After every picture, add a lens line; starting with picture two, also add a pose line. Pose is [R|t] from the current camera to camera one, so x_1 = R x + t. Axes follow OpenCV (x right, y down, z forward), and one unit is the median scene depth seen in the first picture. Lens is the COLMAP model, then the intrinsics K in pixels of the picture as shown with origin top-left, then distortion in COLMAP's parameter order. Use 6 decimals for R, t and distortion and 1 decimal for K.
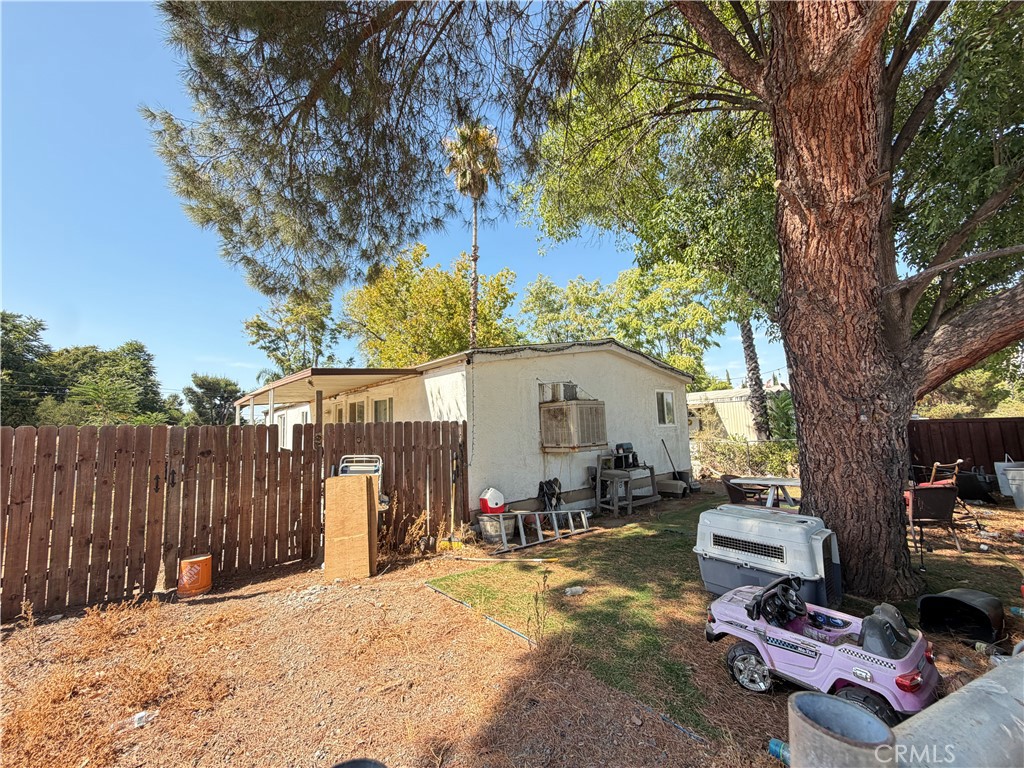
lens RADIAL K [[409.8, 0, 511.2], [0, 409.8, 383.7], [0, 0, 1]] dist [0.001226, 0.000165]
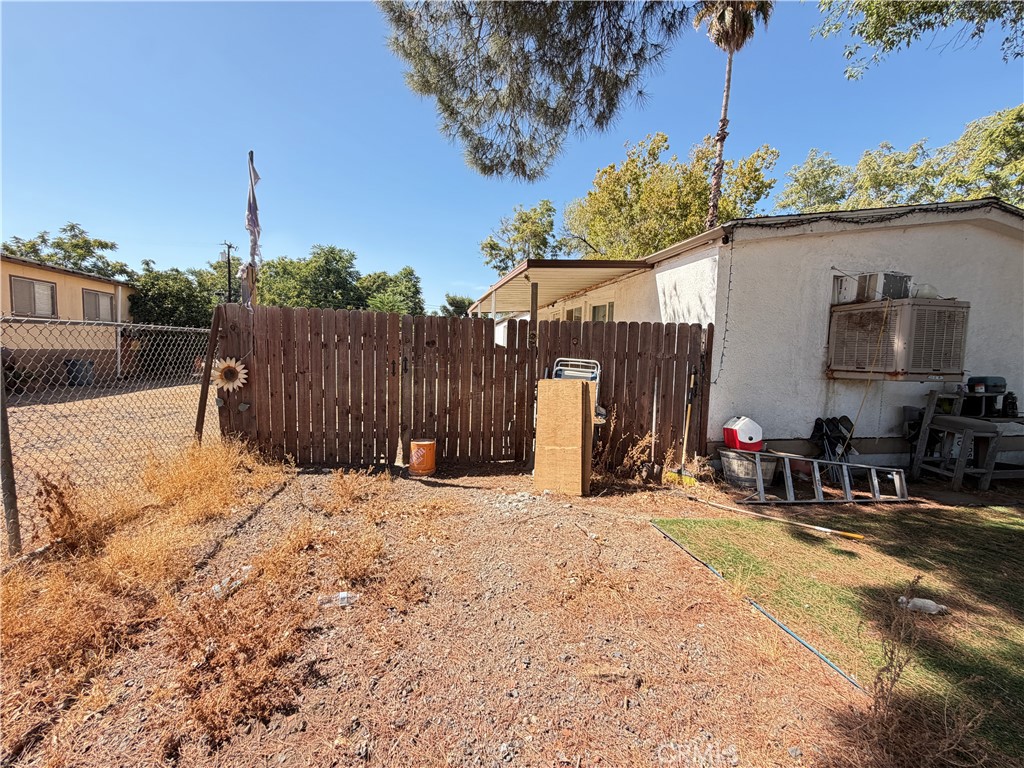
lens RADIAL K [[409.8, 0, 511.2], [0, 409.8, 383.7], [0, 0, 1]] dist [0.001226, 0.000165]
pose [[0.872318, 0.097976, -0.479022, -0.069144], [-0.006521, 0.981961, 0.188971, 0.063719], [0.488896, -0.161719, 0.857221, 0.185197]]
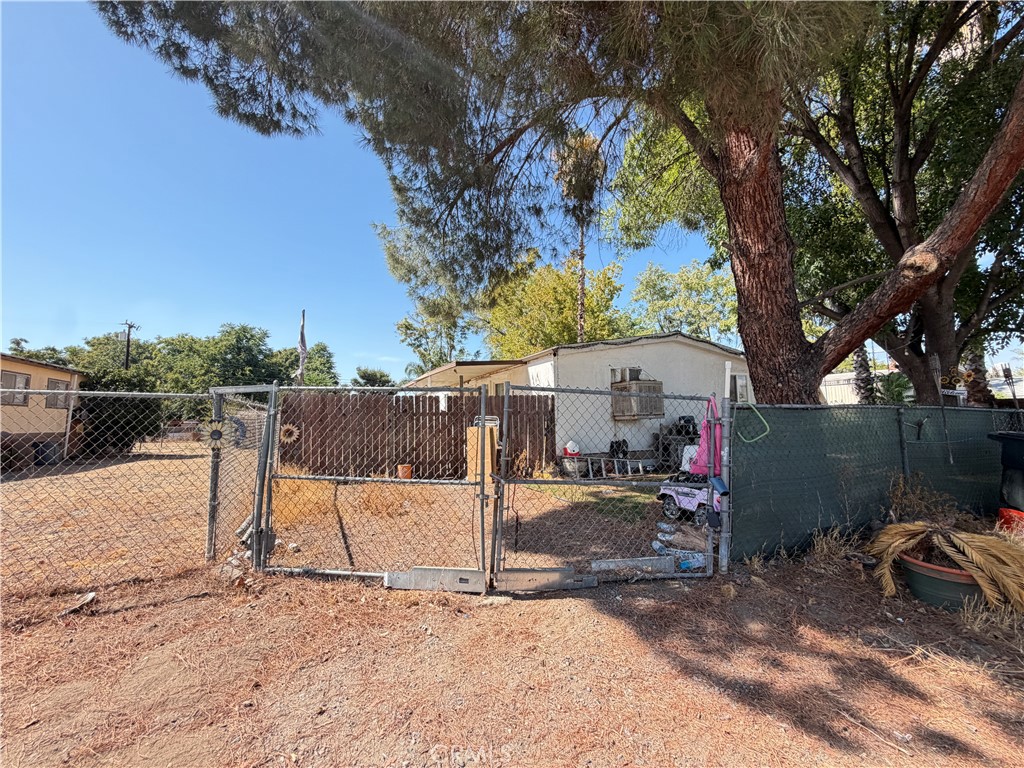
lens RADIAL K [[409.8, 0, 511.2], [0, 409.8, 383.7], [0, 0, 1]] dist [0.001226, 0.000165]
pose [[0.957846, -0.007986, -0.287172, 0.177409], [0.015872, 0.999558, 0.025145, 0.012072], [0.286844, -0.028643, 0.957549, -0.474456]]
